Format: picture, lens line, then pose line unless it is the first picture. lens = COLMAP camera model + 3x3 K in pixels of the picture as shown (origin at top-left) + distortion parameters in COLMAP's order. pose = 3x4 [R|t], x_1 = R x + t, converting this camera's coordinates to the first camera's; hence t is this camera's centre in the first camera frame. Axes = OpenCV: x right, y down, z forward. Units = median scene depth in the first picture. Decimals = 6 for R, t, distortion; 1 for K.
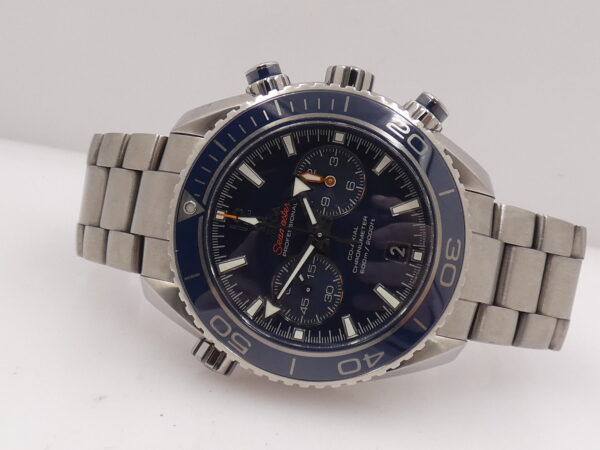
lens RADIAL K [[1078.8, 0, 297.8], [0, 1078.8, 226.4], [0, 0, 1]] dist [-0.066781, 0.000000]
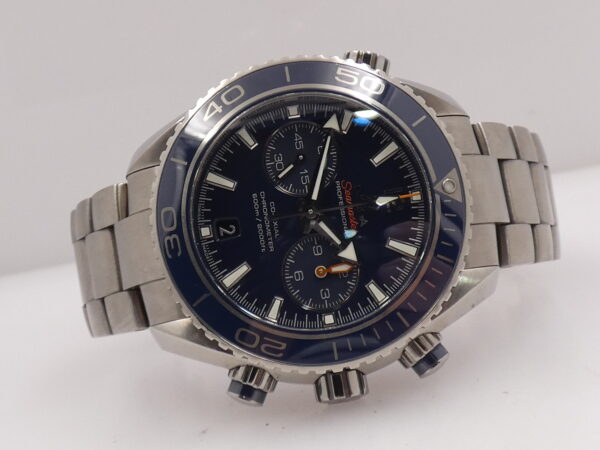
lens RADIAL K [[1078.8, 0, 300.7], [0, 1078.8, 223.5], [0, 0, 1]] dist [-0.066781, 0.000000]
pose [[-0.931933, 0.359077, -0.050637, 0.078703], [-0.361824, -0.911451, 0.195808, -0.180377], [0.024157, 0.200801, 0.979334, 0.077002]]
